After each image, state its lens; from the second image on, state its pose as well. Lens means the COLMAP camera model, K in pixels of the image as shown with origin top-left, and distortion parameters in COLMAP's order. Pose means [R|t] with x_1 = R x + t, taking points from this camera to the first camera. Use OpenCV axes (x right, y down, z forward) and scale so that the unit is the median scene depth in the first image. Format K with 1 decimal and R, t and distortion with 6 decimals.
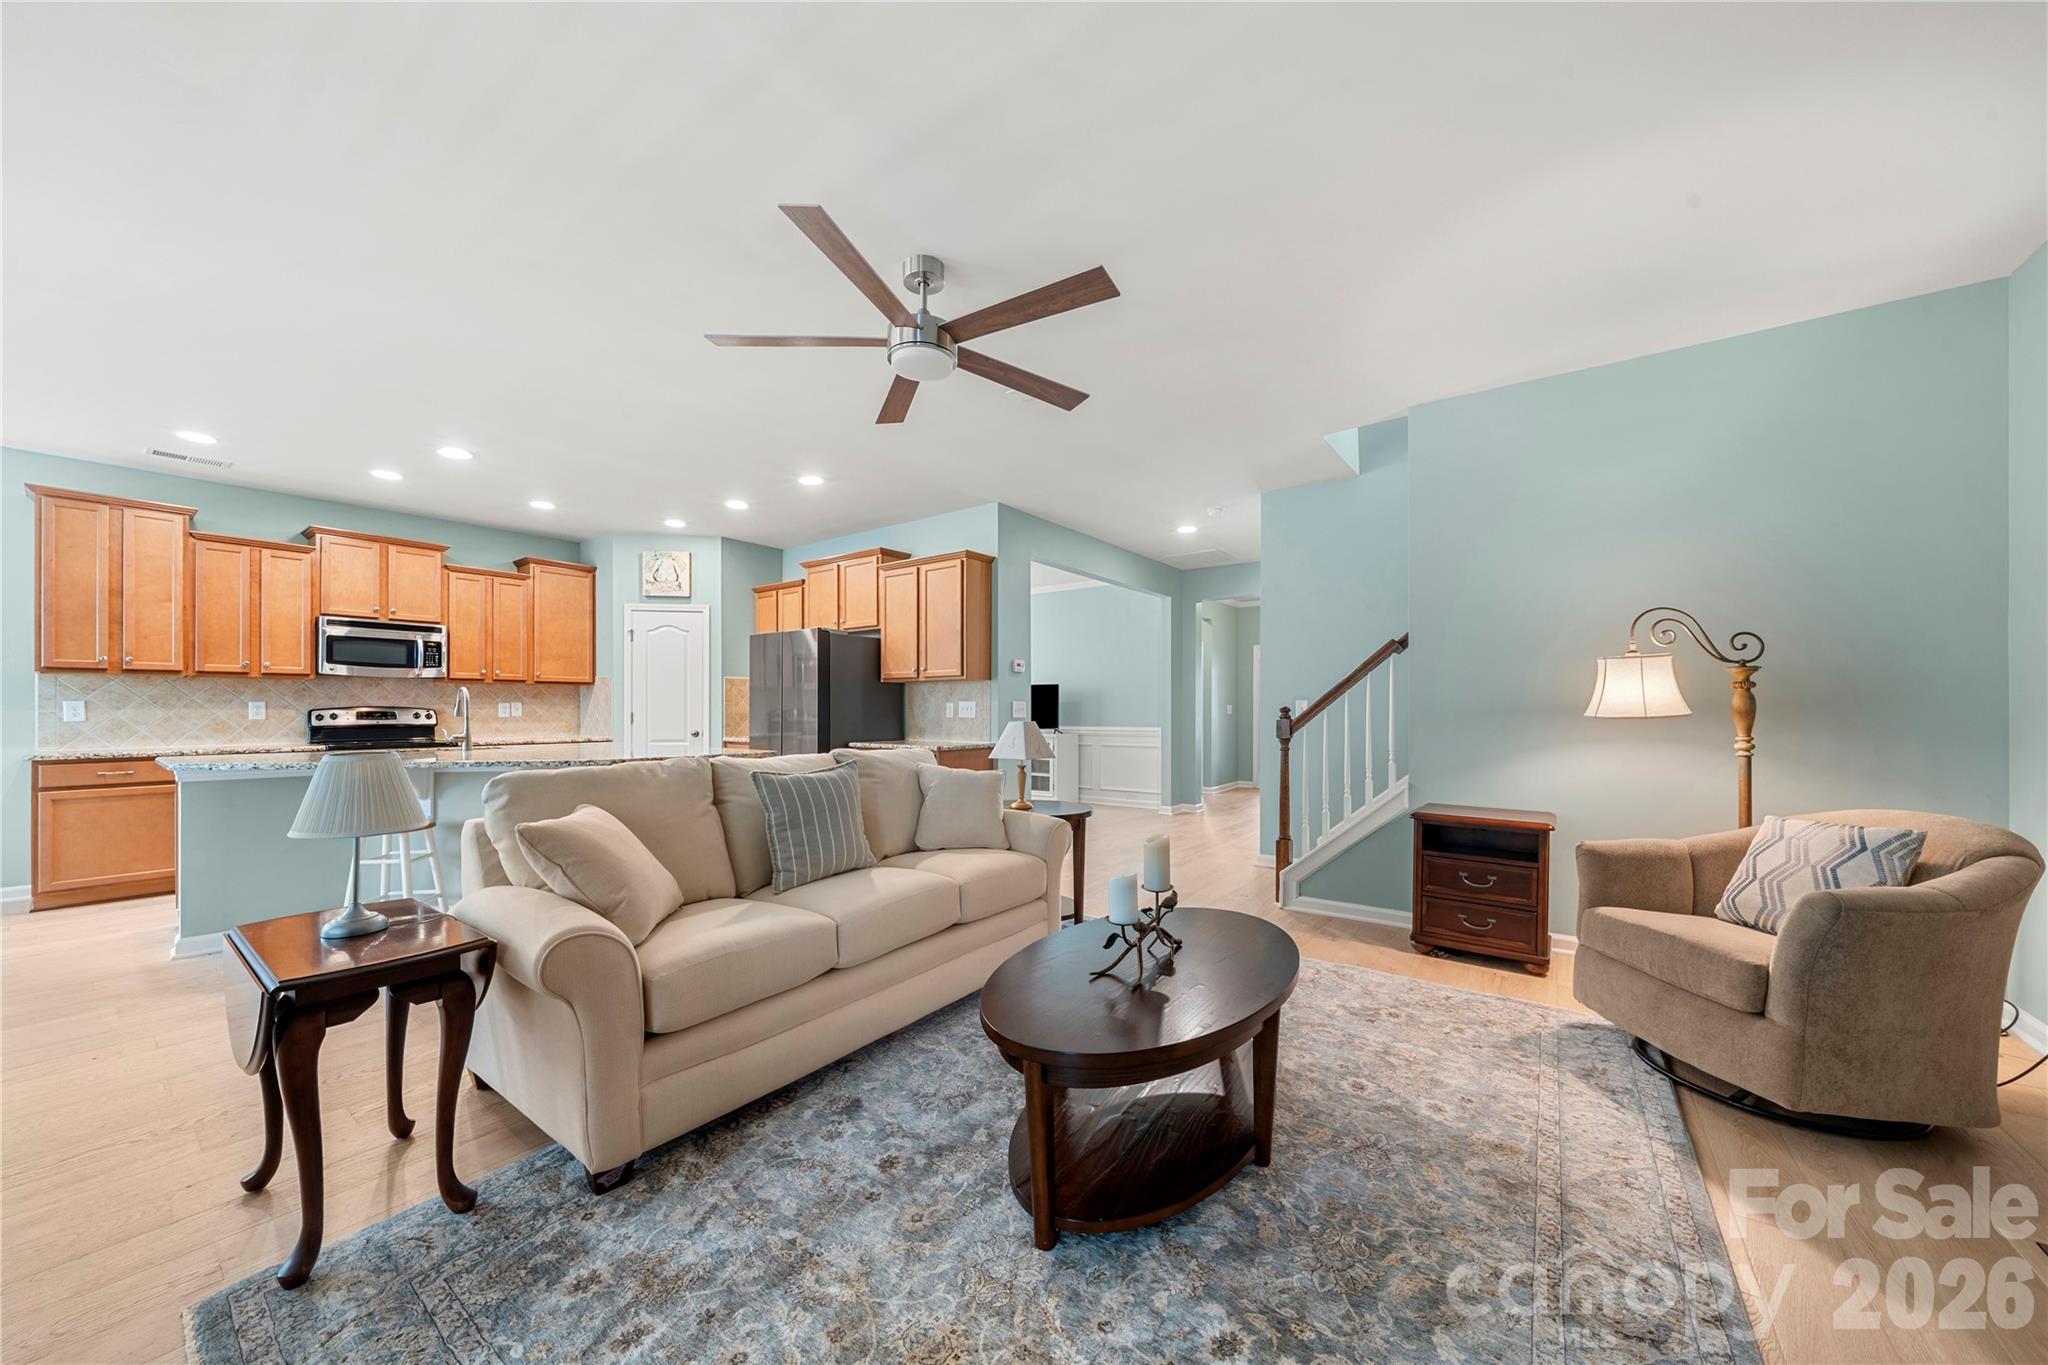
lens RADIAL K [[725.4, 0, 1024.4], [0, 725.4, 703.8], [0, 0, 1]] dist [-0.004636, -0.000013]
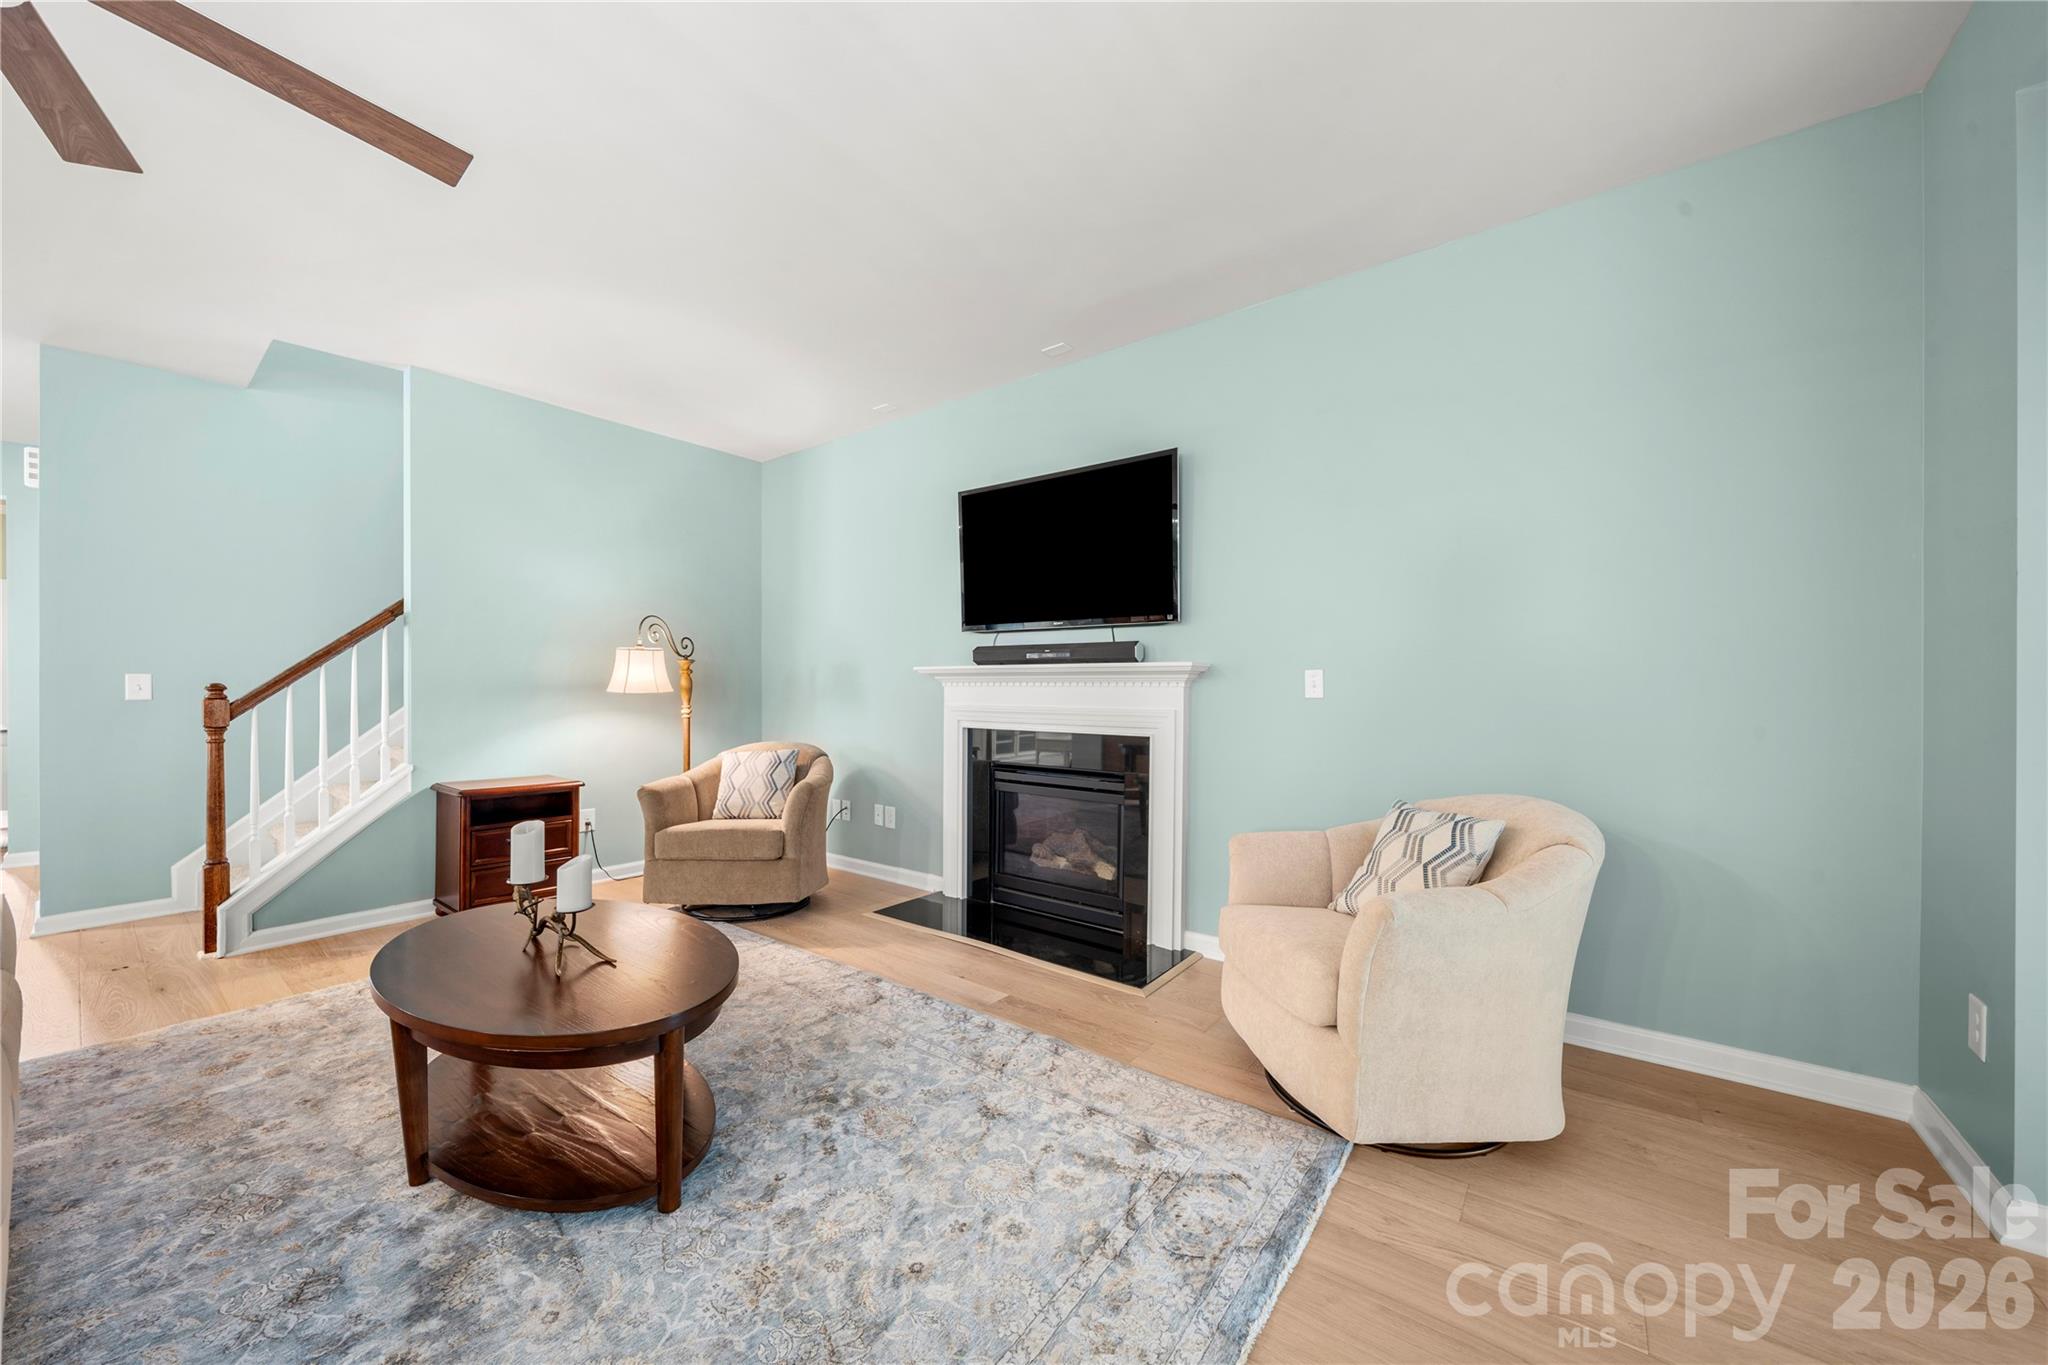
lens RADIAL K [[748.7, 0, 1006.6], [0, 748.7, 683.1], [0, 0, 1]] dist [0.001381, 0.000413]
pose [[0.017869, 0.007119, 0.999815, -0.327508], [-0.006860, 0.999952, -0.006997, 0.002991], [-0.999817, -0.006733, 0.017917, 0.162264]]
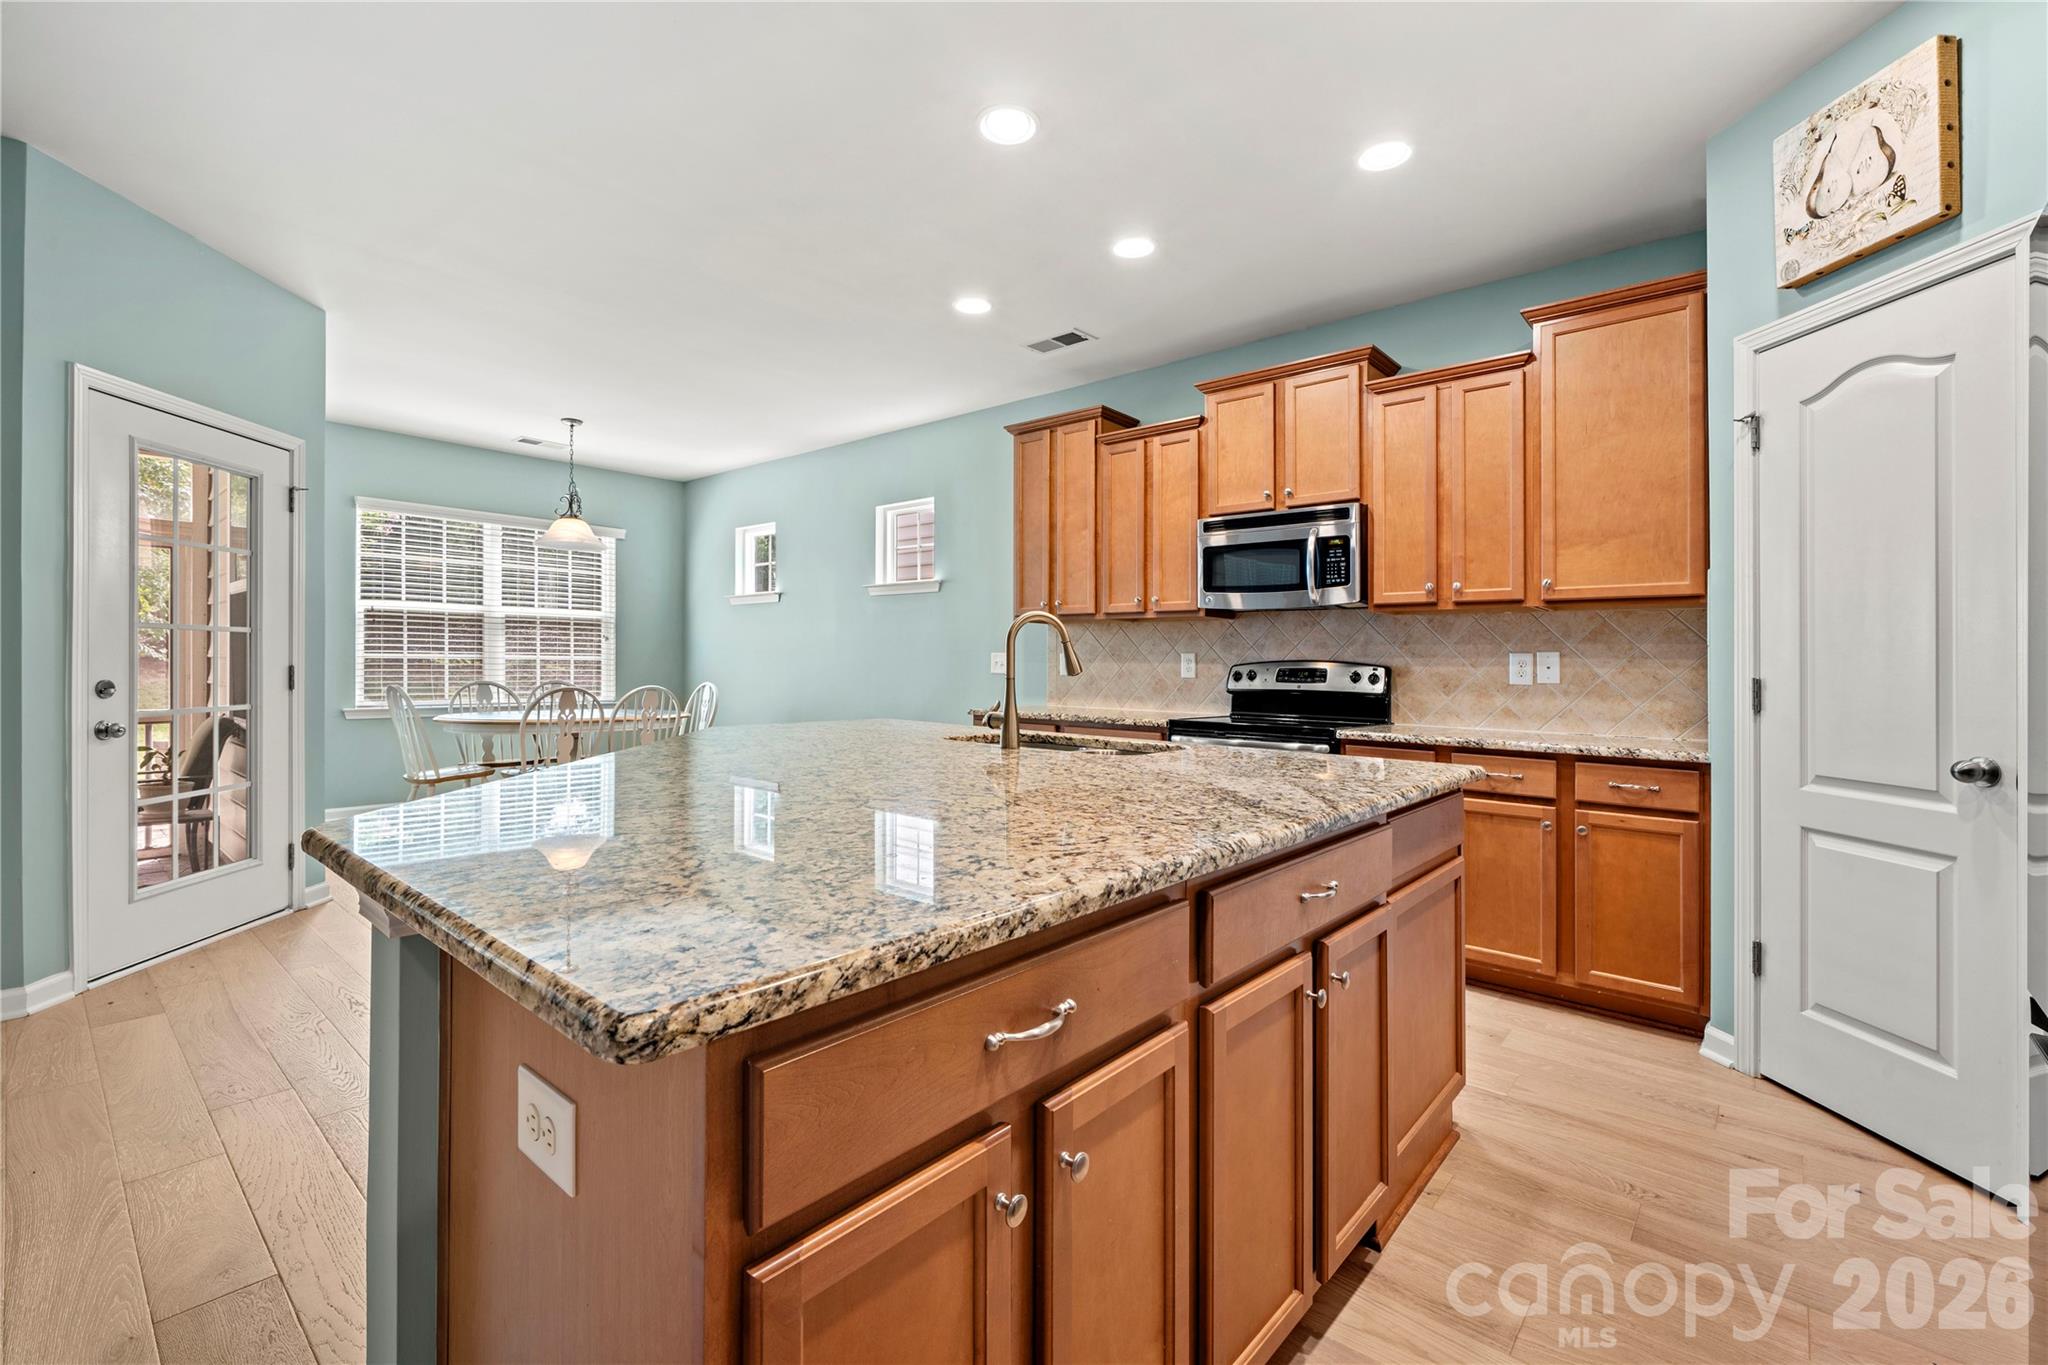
lens RADIAL K [[875.0, 0, 1018.4], [0, 875.0, 650.3], [0, 0, 1]] dist [0.001848, -0.000714]
pose [[-0.070018, -0.016836, -0.997404, -0.183438], [-0.004623, 0.999852, -0.016553, 0.009662], [0.997535, 0.003452, -0.070086, 0.896986]]
